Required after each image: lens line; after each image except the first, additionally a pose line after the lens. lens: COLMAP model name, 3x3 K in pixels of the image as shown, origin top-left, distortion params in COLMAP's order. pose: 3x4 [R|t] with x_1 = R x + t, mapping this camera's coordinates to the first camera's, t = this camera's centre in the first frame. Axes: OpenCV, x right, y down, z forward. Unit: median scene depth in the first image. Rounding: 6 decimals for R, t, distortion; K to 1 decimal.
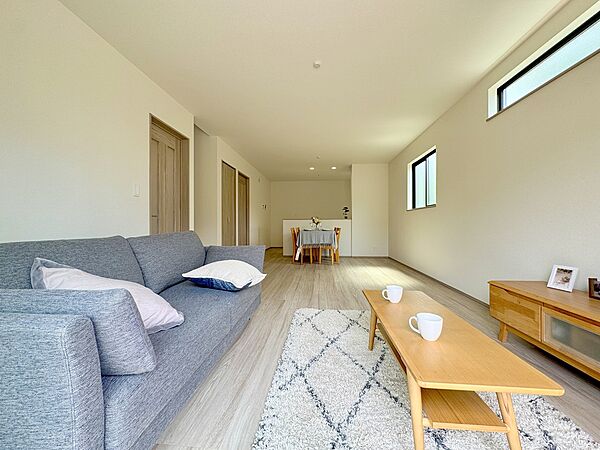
lens RADIAL K [[238.8, 0, 298.0], [0, 238.8, 225.2], [0, 0, 1]] dist [0.000771, -0.001151]
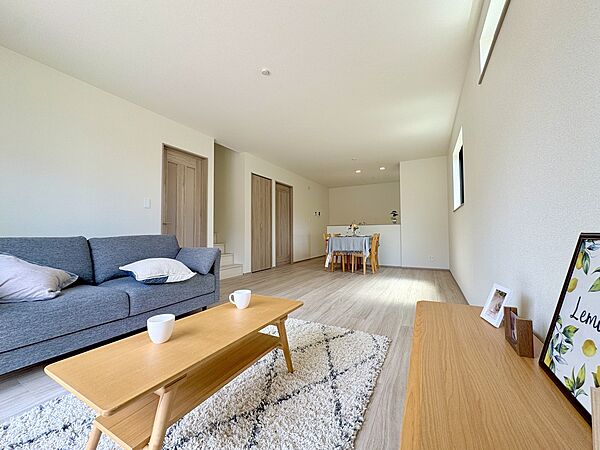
lens RADIAL K [[238.8, 0, 297.3], [0, 238.8, 226.1], [0, 0, 1]] dist [0.000771, -0.001151]
pose [[0.919785, -0.015366, -0.392121, 0.266797], [0.003661, 0.999526, -0.030583, 0.008661], [0.392405, 0.026694, 0.919405, 0.059165]]
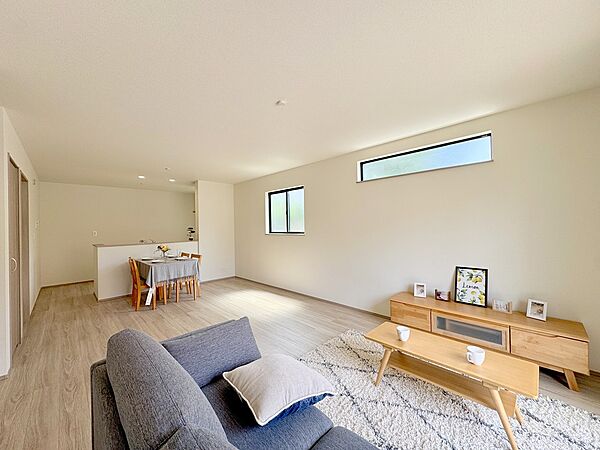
lens RADIAL K [[238.8, 0, 297.0], [0, 238.8, 222.7], [0, 0, 1]] dist [0.000771, -0.001151]
pose [[0.645679, -0.001135, 0.763608, -0.269131], [0.021800, 0.999619, -0.016947, -0.085718], [-0.763297, 0.027589, 0.645458, 0.162324]]
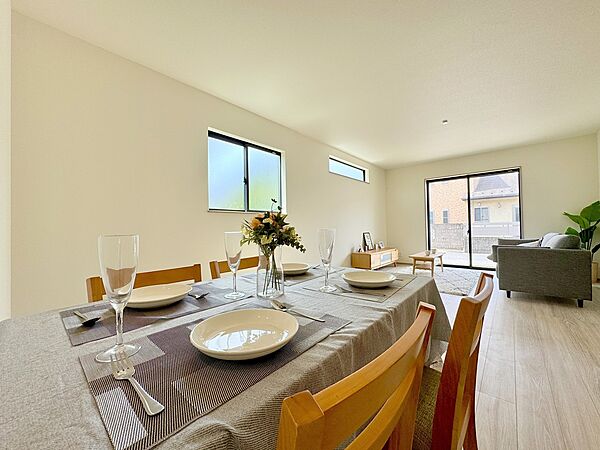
lens RADIAL K [[238.8, 0, 301.4], [0, 238.8, 226.2], [0, 0, 1]] dist [0.000771, -0.001151]
pose [[-0.814106, 0.016155, 0.580492, -0.026629], [0.017927, 0.999836, -0.002684, -0.017818], [-0.580440, 0.008221, -0.814261, 1.225737]]
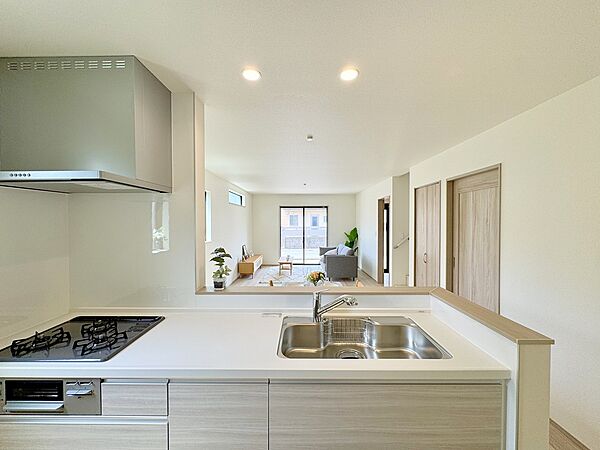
lens RADIAL K [[238.8, 0, 299.8], [0, 238.8, 226.3], [0, 0, 1]] dist [0.000771, -0.001151]
pose [[-0.995438, -0.001153, -0.095401, 0.165042], [-0.003565, 0.999678, 0.025122, -0.132139], [0.095341, 0.025347, -0.995122, 1.599303]]
